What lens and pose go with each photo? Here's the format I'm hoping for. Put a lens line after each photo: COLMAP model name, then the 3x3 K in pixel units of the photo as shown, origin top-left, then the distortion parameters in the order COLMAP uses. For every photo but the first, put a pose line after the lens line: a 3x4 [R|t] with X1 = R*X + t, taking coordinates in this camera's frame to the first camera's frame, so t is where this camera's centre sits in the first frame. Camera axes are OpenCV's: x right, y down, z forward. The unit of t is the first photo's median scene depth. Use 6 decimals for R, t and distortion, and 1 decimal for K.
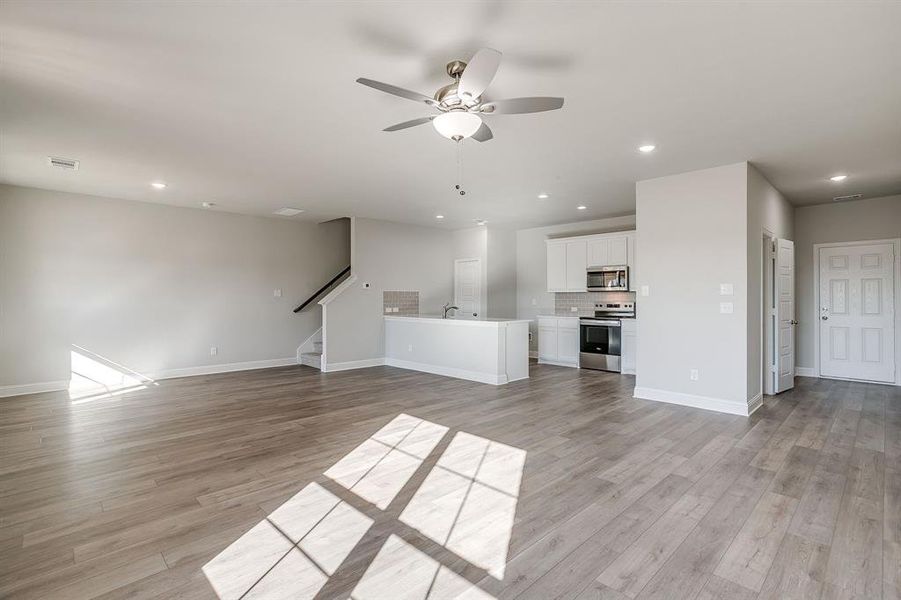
lens RADIAL K [[434.9, 0, 452.9], [0, 434.9, 293.5], [0, 0, 1]] dist [-0.045417, 0.025612]
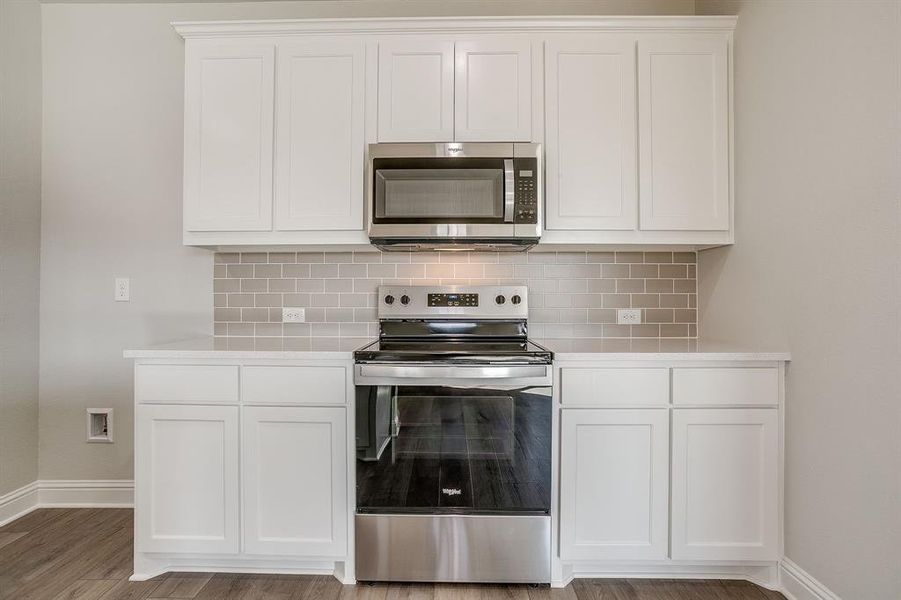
lens RADIAL K [[434.9, 0, 443.9], [0, 434.9, 294.8], [0, 0, 1]] dist [-0.045417, 0.025612]
pose [[0.712836, 0.008203, 0.701282, 0.223317], [-0.007215, 0.999964, -0.004363, 0.034934], [-0.701293, -0.001950, 0.712870, 1.056327]]
